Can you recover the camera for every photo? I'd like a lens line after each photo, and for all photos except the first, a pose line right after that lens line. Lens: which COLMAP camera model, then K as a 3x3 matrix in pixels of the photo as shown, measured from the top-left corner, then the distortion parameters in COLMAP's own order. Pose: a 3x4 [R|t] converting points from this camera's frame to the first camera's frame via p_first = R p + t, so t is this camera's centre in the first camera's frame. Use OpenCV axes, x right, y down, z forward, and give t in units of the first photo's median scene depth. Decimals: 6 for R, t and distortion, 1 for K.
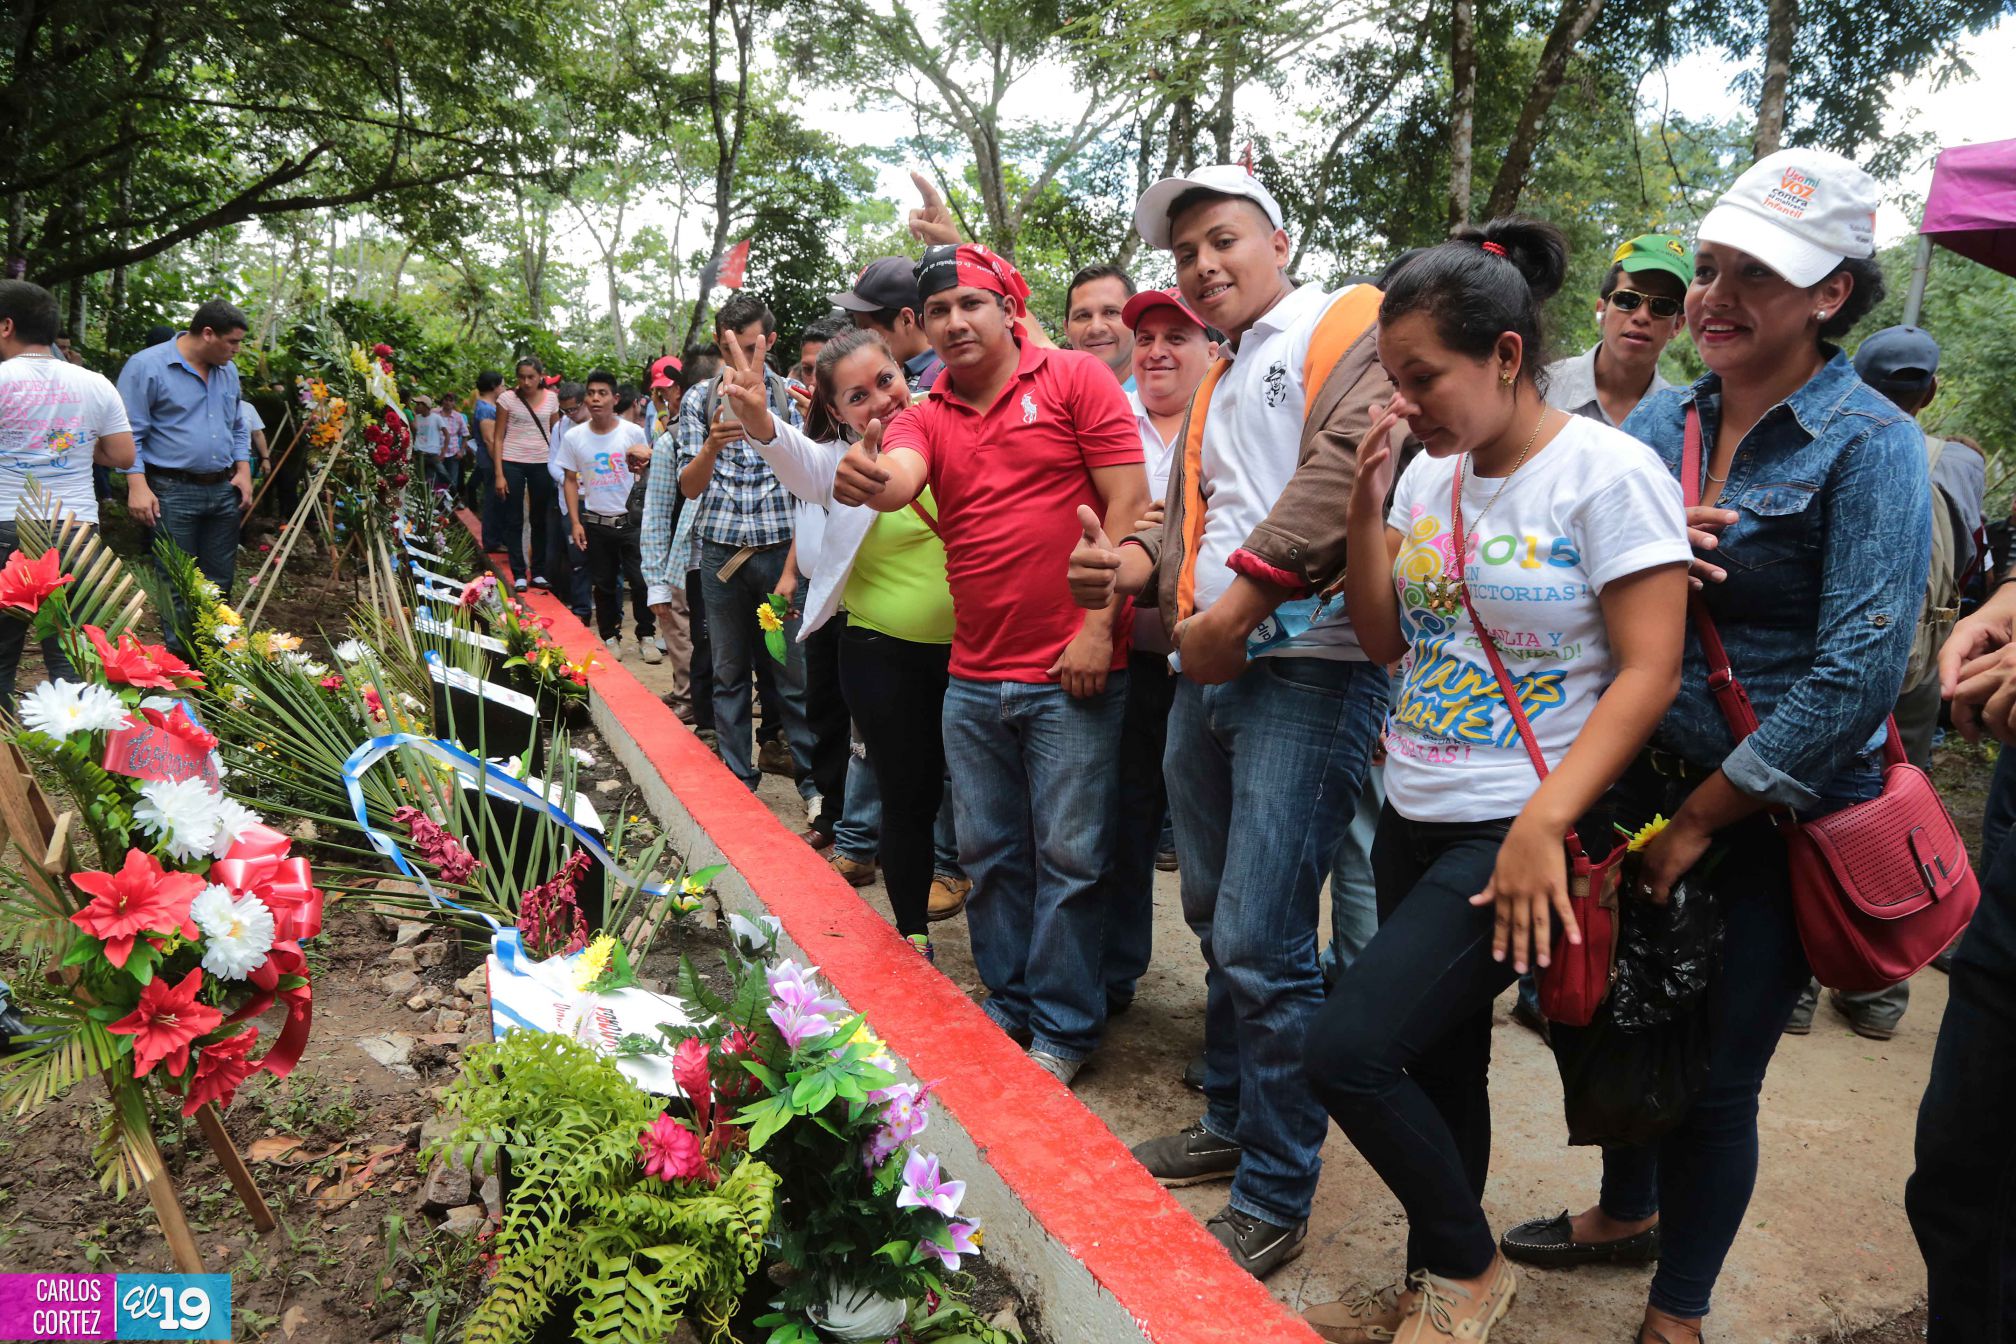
lens RADIAL K [[1351.9, 0, 1008.0], [0, 1351.9, 672.0], [0, 0, 1]] dist [-0.108085, 0.036606]
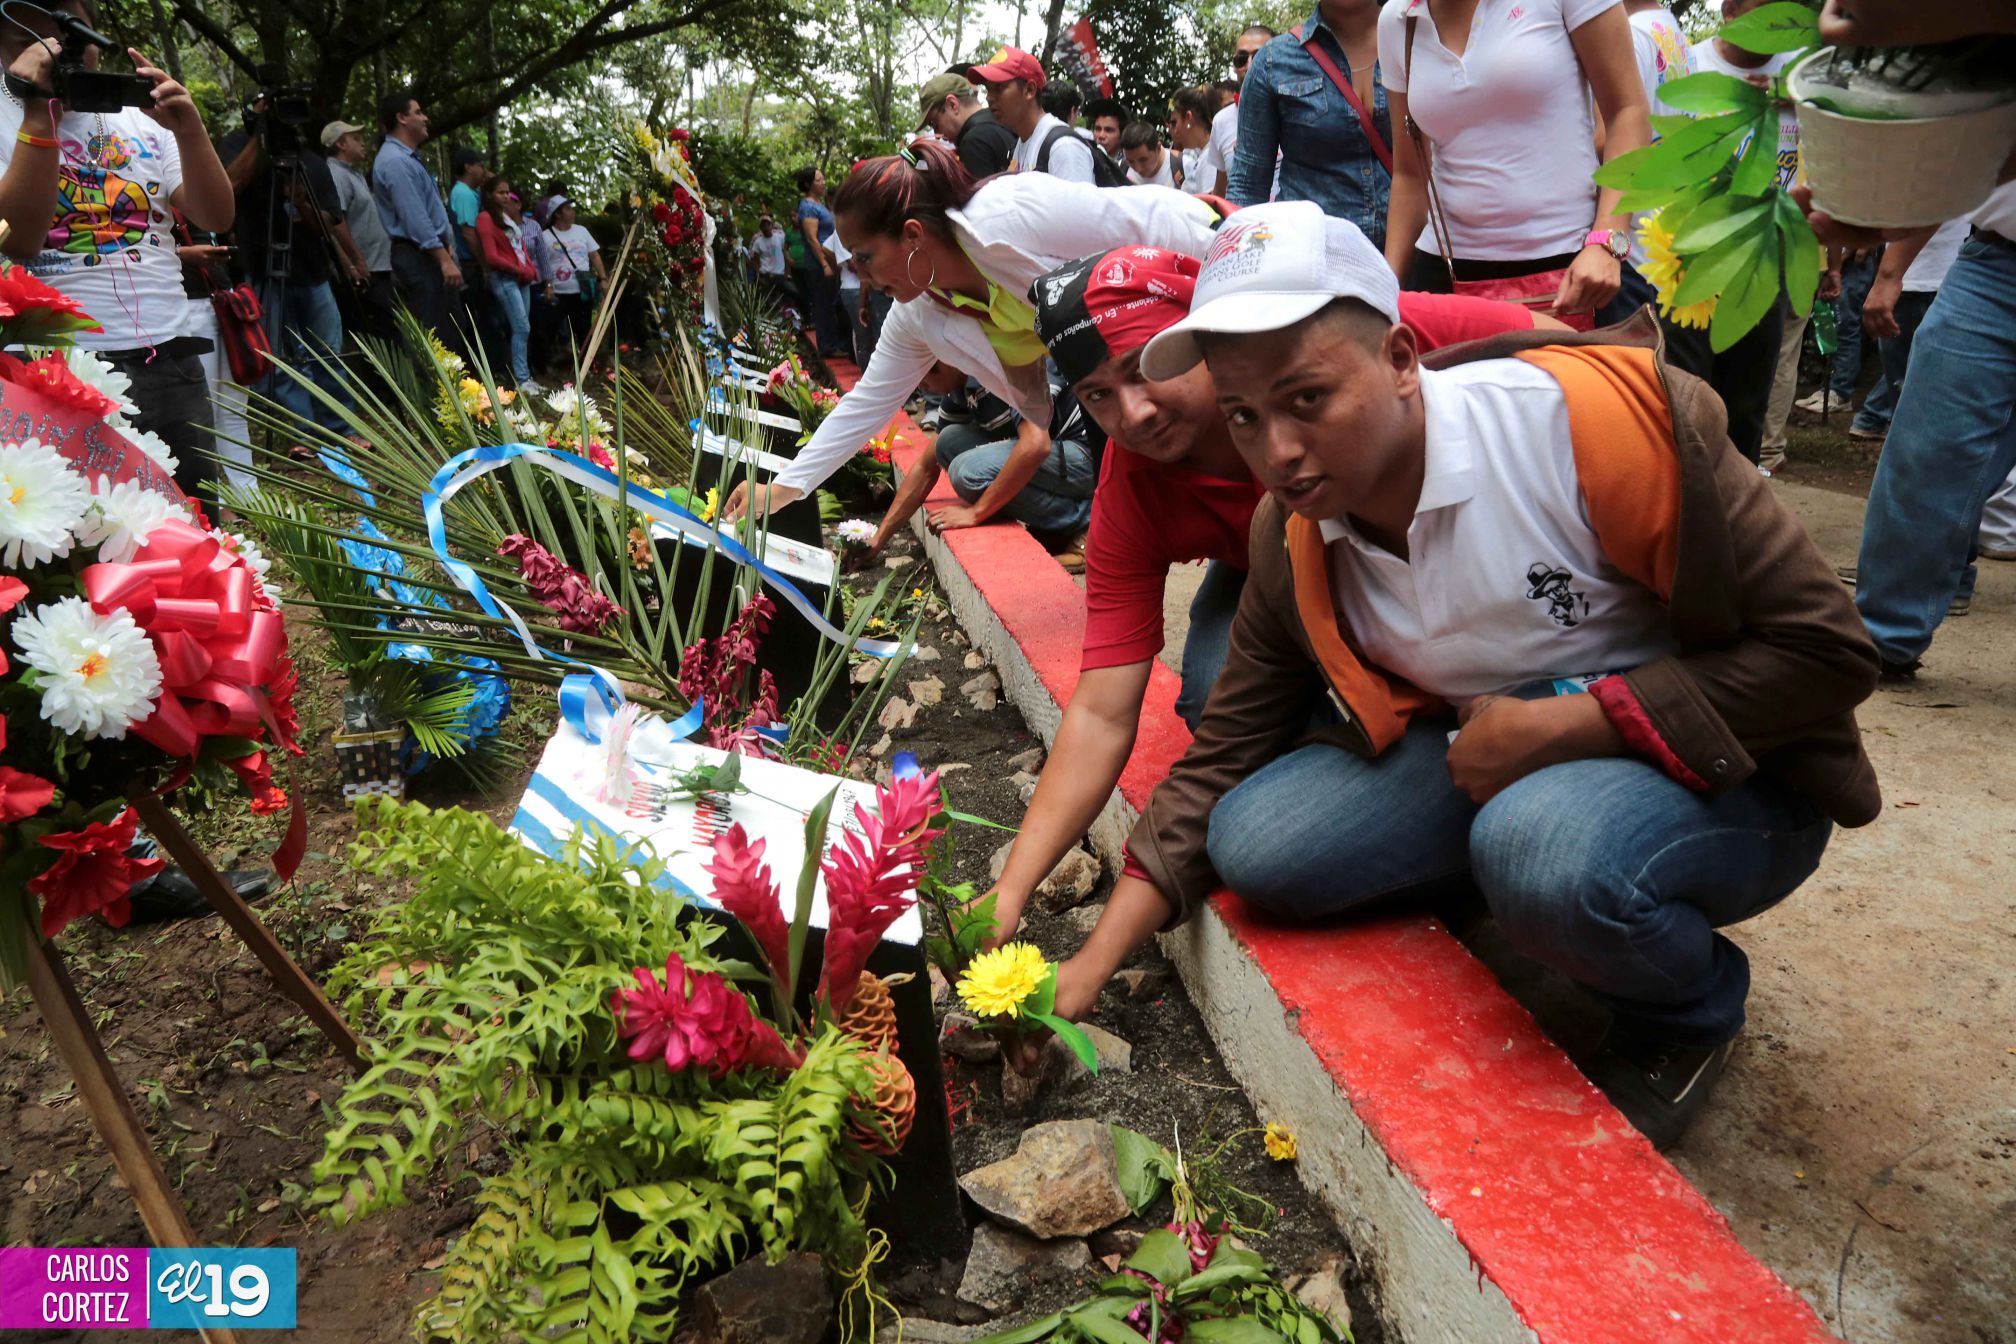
lens RADIAL K [[1351.9, 0, 1008.0], [0, 1351.9, 672.0], [0, 0, 1]] dist [-0.108085, 0.036606]
pose [[0.960366, -0.017277, -0.278206, 0.030087], [0.054075, 0.990664, 0.125144, 0.112365], [0.273447, -0.135228, 0.952334, 0.384925]]
